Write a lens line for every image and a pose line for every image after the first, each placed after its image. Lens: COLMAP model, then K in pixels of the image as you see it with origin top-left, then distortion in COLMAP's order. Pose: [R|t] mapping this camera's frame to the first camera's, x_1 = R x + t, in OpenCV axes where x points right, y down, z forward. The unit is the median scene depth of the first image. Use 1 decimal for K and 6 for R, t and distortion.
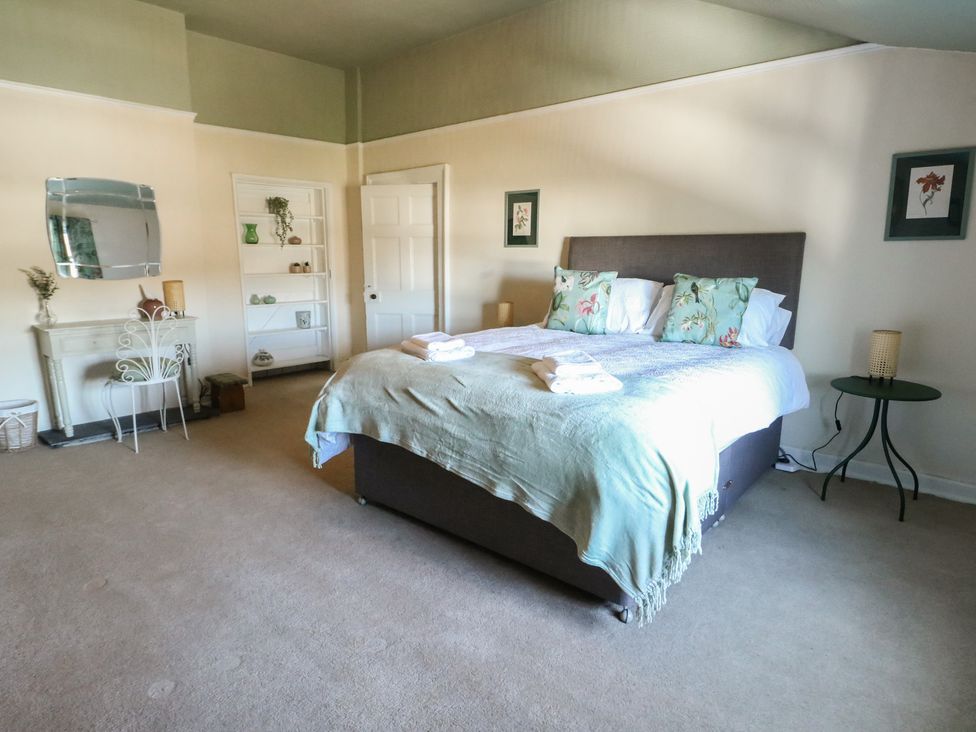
lens RADIAL K [[553.1, 0, 494.3], [0, 553.1, 365.9], [0, 0, 1]] dist [0.003278, -0.013409]
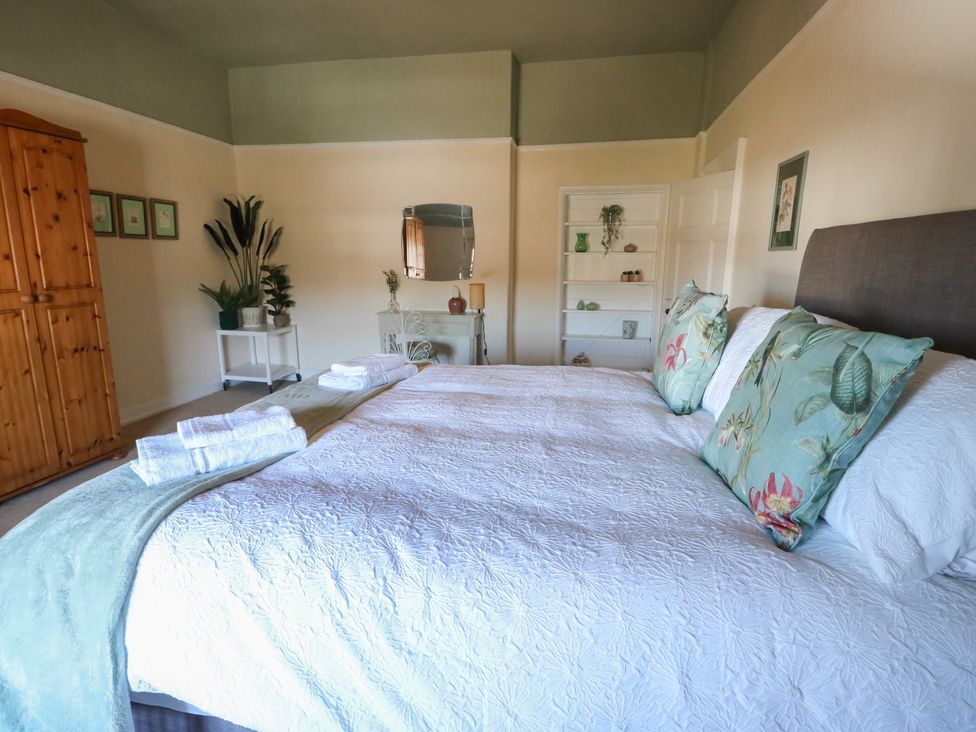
lens RADIAL K [[499.6, 0, 488.0], [0, 499.6, 366.0], [0, 0, 1]] dist [-0.003179, -0.000365]
pose [[0.535562, 0.172397, -0.826712, 0.304778], [-0.170858, 0.980816, 0.093847, -0.070417], [0.827031, 0.090989, 0.554744, 0.361164]]
